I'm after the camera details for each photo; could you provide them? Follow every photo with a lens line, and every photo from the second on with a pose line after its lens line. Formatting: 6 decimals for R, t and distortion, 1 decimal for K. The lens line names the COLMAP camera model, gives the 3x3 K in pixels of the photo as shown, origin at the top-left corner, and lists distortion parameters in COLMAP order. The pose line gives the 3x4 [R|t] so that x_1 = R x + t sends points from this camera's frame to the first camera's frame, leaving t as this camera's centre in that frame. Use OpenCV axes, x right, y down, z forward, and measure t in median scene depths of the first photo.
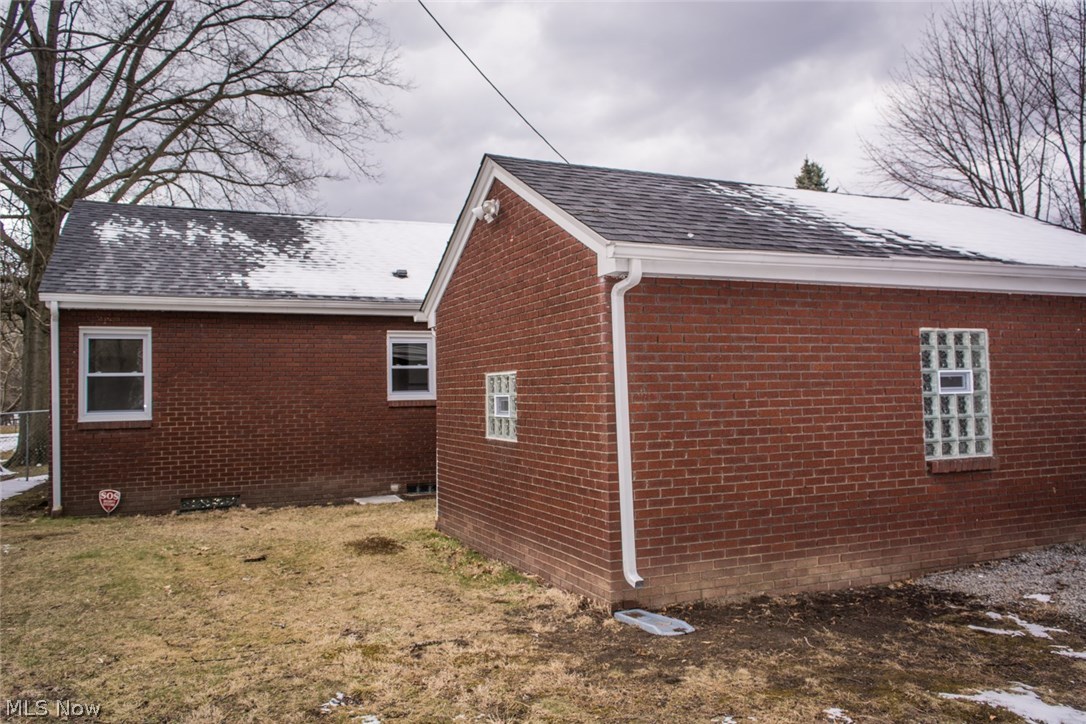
lens RADIAL K [[848.7, 0, 543.0], [0, 848.7, 362.0], [0, 0, 1]] dist [0.014048, 0.002604]
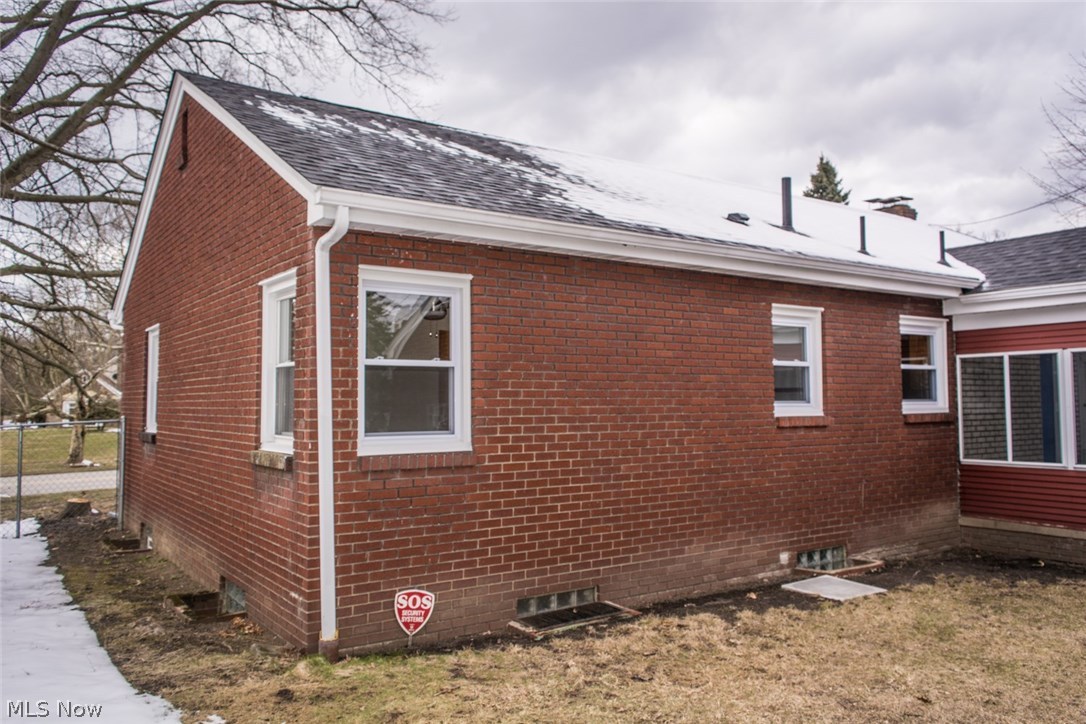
lens RADIAL K [[829.1, 0, 543.0], [0, 829.1, 362.0], [0, 0, 1]] dist [0.020617, 0.006063]
pose [[0.981103, 0.025558, 0.191792, -0.515604], [-0.024119, 0.999661, -0.009835, 0.017288], [-0.191978, 0.005023, 0.981386, 0.485904]]
